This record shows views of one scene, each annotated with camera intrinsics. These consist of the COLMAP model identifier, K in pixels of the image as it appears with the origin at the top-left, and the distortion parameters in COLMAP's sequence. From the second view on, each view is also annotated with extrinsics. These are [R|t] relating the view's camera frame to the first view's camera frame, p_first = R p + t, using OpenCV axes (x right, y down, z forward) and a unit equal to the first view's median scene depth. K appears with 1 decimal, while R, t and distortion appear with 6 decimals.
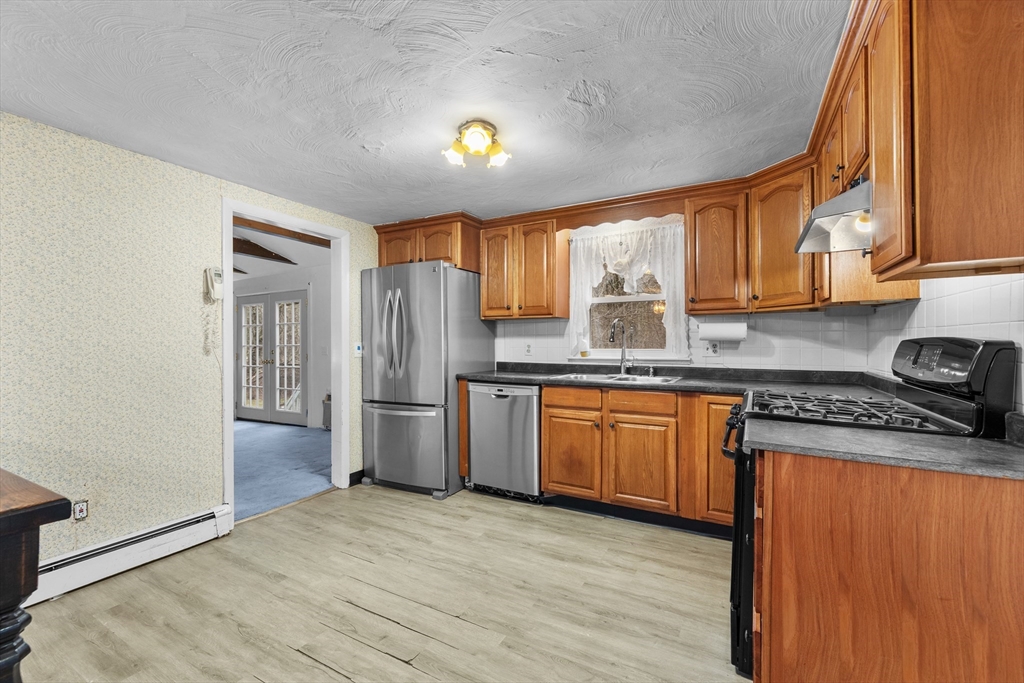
lens RADIAL K [[431.2, 0, 506.6], [0, 431.2, 342.2], [0, 0, 1]] dist [0.000827, -0.000277]
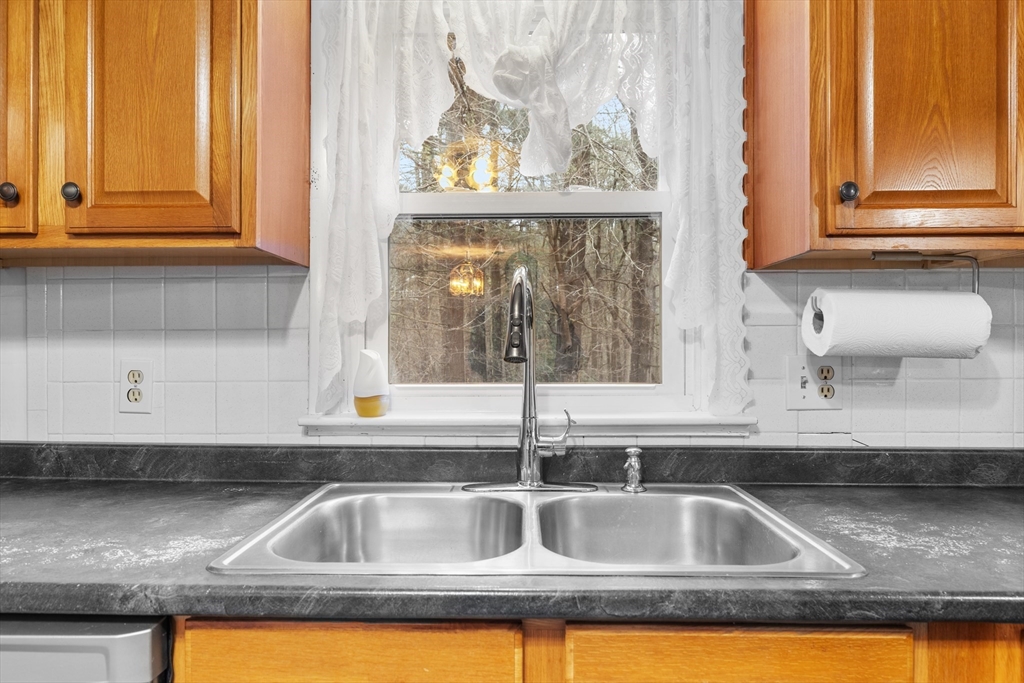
lens RADIAL K [[682.4, 0, 508.1], [0, 682.4, 349.1], [0, 0, 1]] dist [0.011487, 0.001513]
pose [[0.884019, 0.000499, 0.467450, 0.070570], [-0.001285, 0.999998, 0.001362, -0.008111], [-0.467448, -0.001805, 0.884019, 0.690030]]
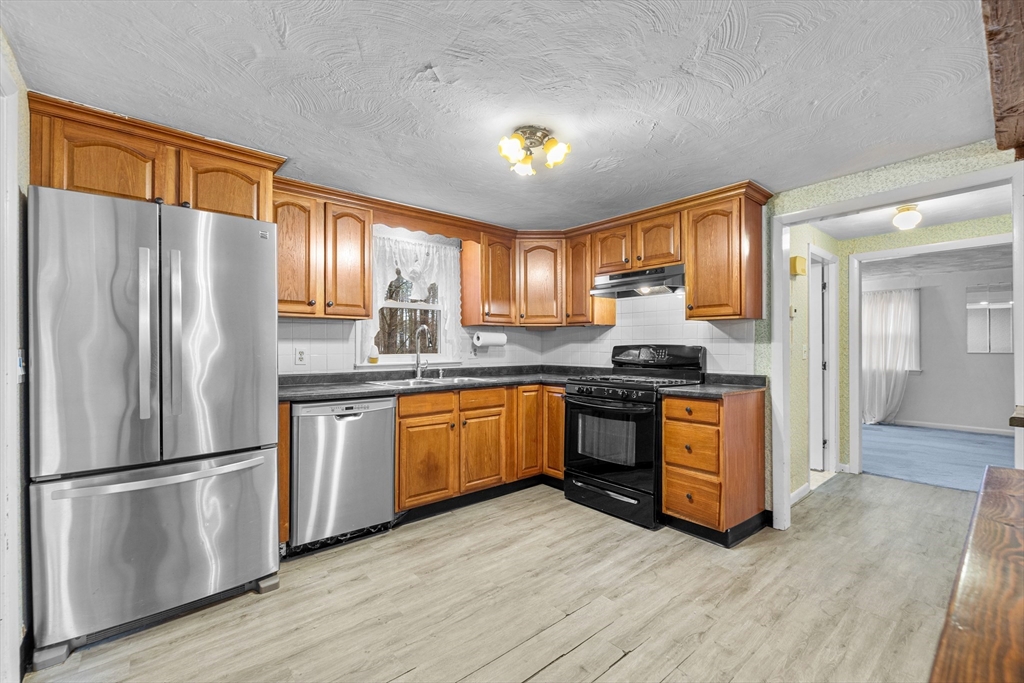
lens RADIAL K [[431.2, 0, 504.8], [0, 431.2, 345.8], [0, 0, 1]] dist [0.000827, -0.000277]
pose [[0.358279, 0.001837, 0.933613, -0.678041], [0.003011, 0.999991, -0.003124, -0.000398], [-0.933610, 0.003930, 0.358270, 0.463485]]
